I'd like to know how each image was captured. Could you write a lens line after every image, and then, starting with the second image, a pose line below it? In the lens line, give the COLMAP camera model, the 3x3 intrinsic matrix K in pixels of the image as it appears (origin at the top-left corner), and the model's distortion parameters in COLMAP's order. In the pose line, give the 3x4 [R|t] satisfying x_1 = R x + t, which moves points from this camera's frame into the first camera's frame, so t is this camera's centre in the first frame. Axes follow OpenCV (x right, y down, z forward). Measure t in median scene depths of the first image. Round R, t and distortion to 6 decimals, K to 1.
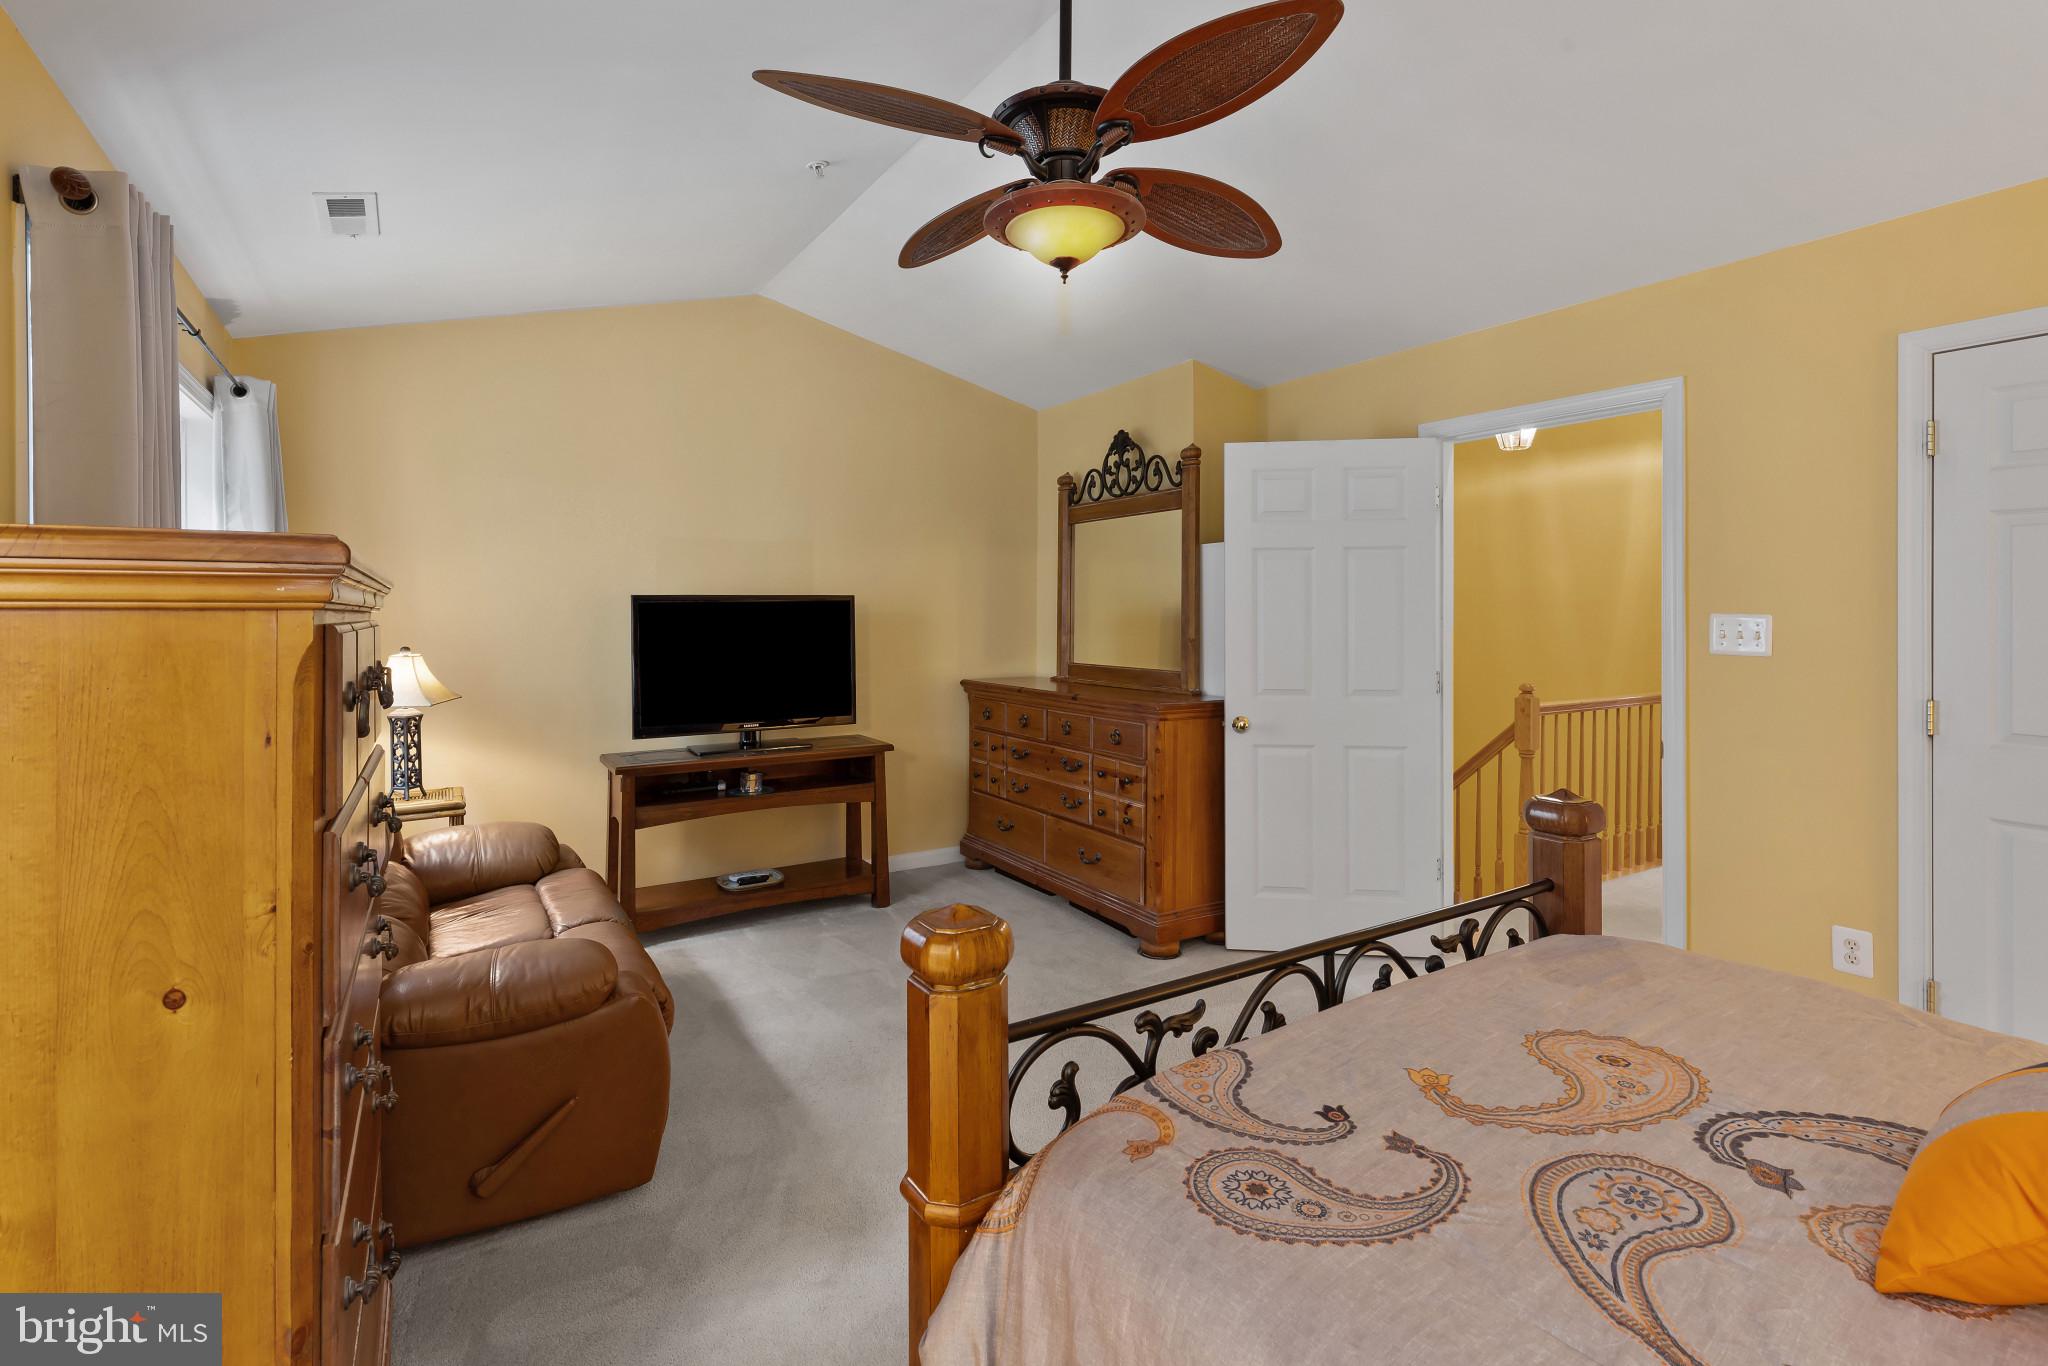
lens RADIAL K [[954.0, 0, 1031.2], [0, 954.0, 620.1], [0, 0, 1]] dist [-0.002636, 0.001308]
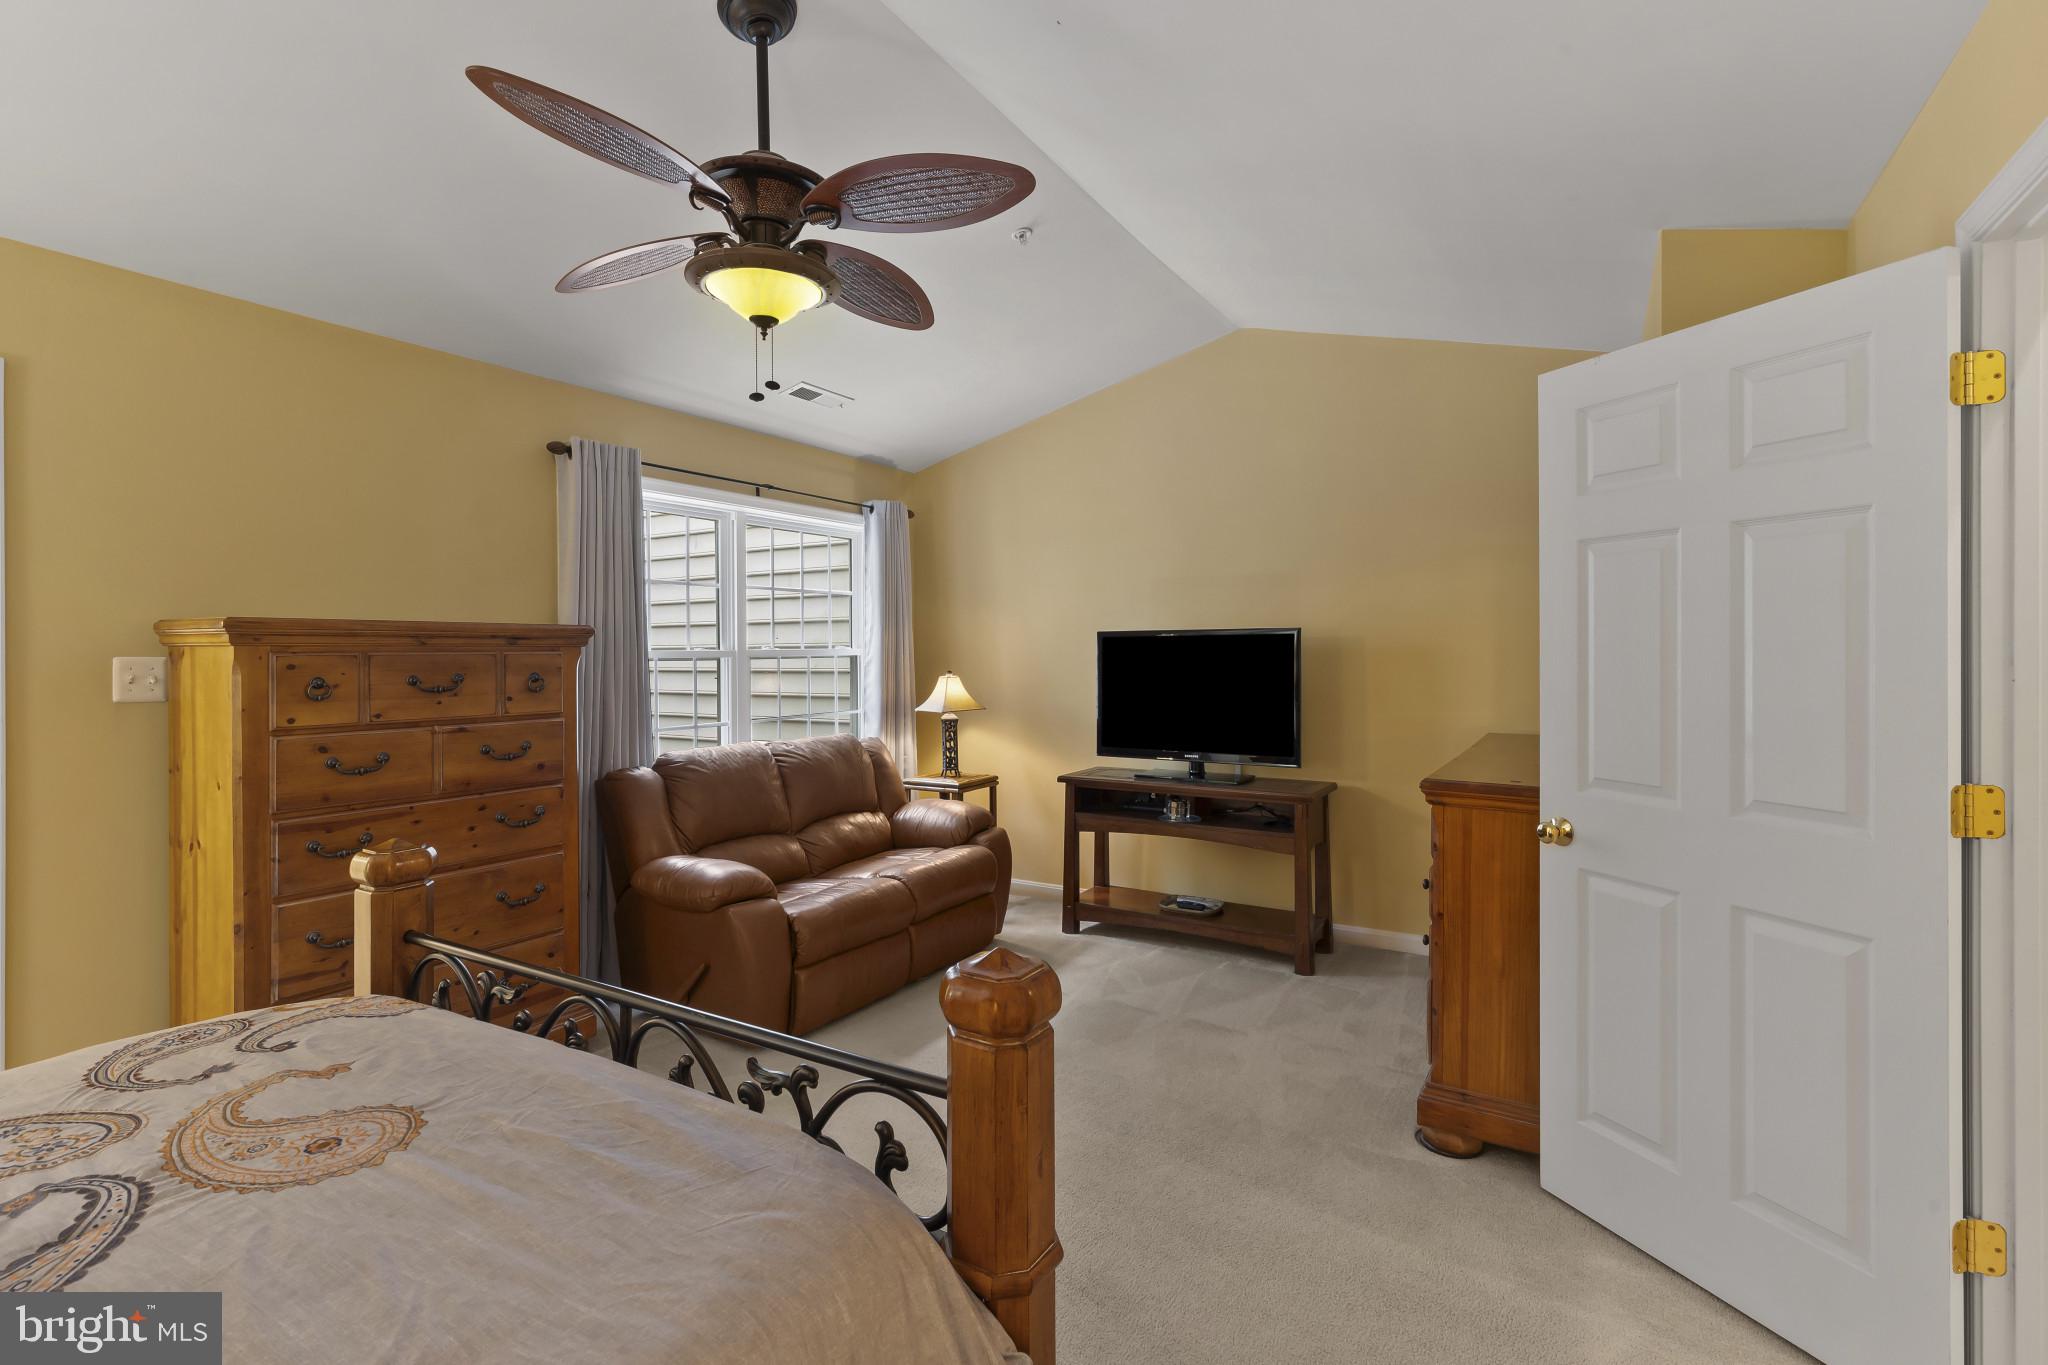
lens RADIAL K [[954.0, 0, 1034.9], [0, 954.0, 645.3], [0, 0, 1]] dist [-0.002636, 0.001308]
pose [[0.460510, 0.000196, -0.887655, 0.611195], [-0.007296, 0.999967, -0.003564, -0.005072], [0.887625, 0.008118, 0.460496, 0.418051]]
